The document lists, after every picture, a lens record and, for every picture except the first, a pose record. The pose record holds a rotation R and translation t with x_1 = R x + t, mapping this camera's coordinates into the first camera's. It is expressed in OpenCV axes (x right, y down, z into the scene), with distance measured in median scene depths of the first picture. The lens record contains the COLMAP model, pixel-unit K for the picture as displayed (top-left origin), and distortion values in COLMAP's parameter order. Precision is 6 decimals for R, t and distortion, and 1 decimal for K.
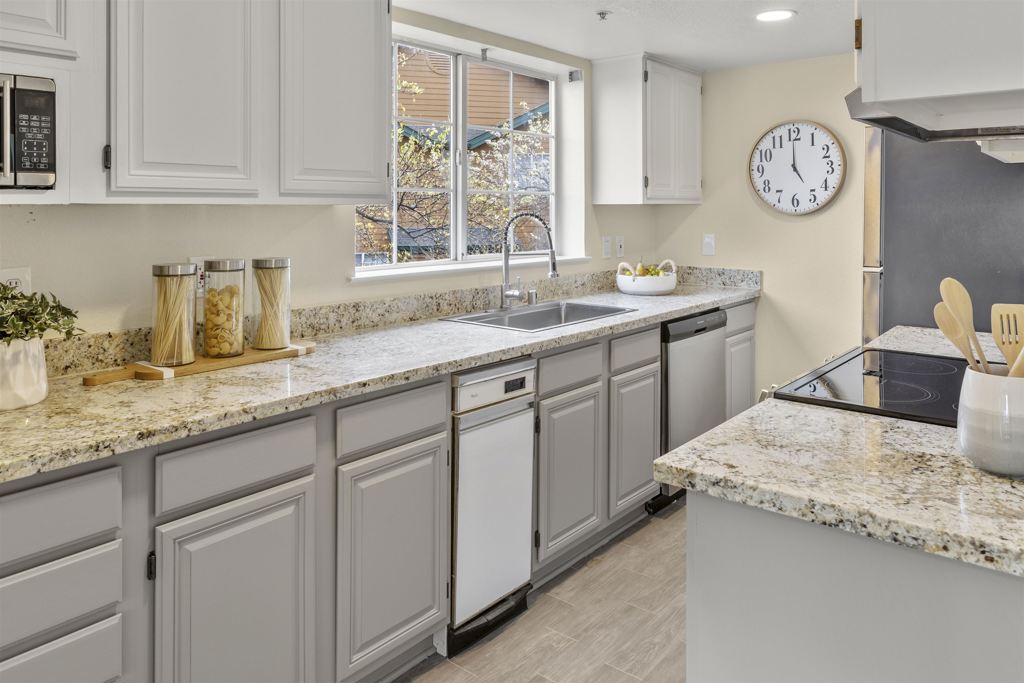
lens RADIAL K [[715.6, 0, 514.6], [0, 715.6, 369.7], [0, 0, 1]] dist [-0.004381, -0.000494]
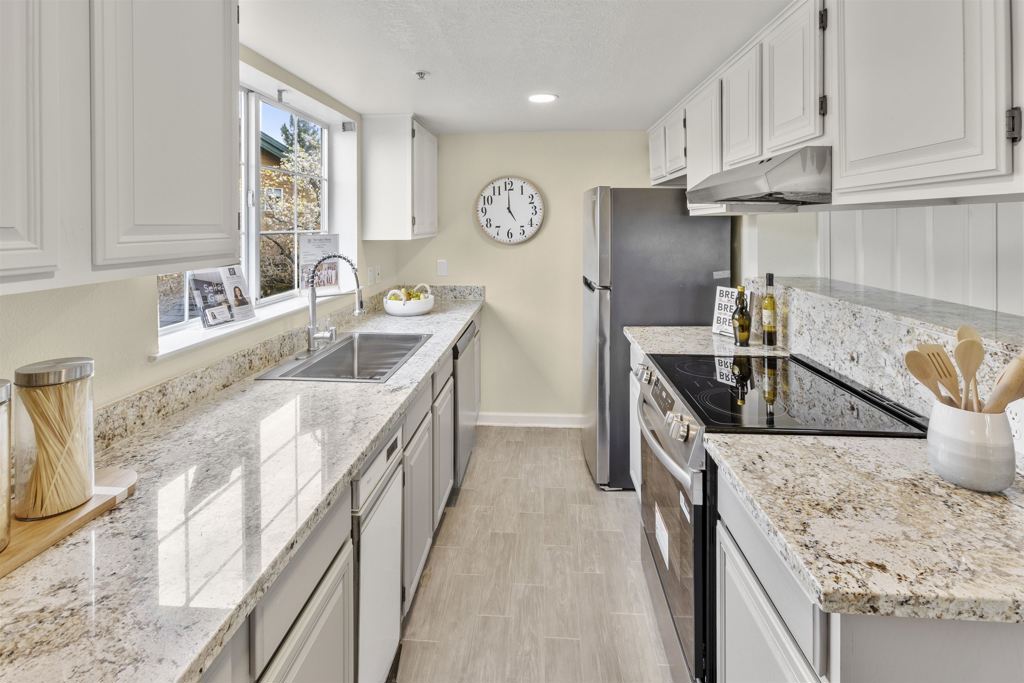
lens RADIAL K [[512.8, 0, 526.4], [0, 512.8, 288.9], [0, 0, 1]] dist [-0.012344, 0.016754]
pose [[0.819203, -0.072966, 0.568844, -0.151218], [0.128250, 0.990062, -0.057699, -0.083869], [-0.558980, 0.120222, 0.820419, 0.232116]]
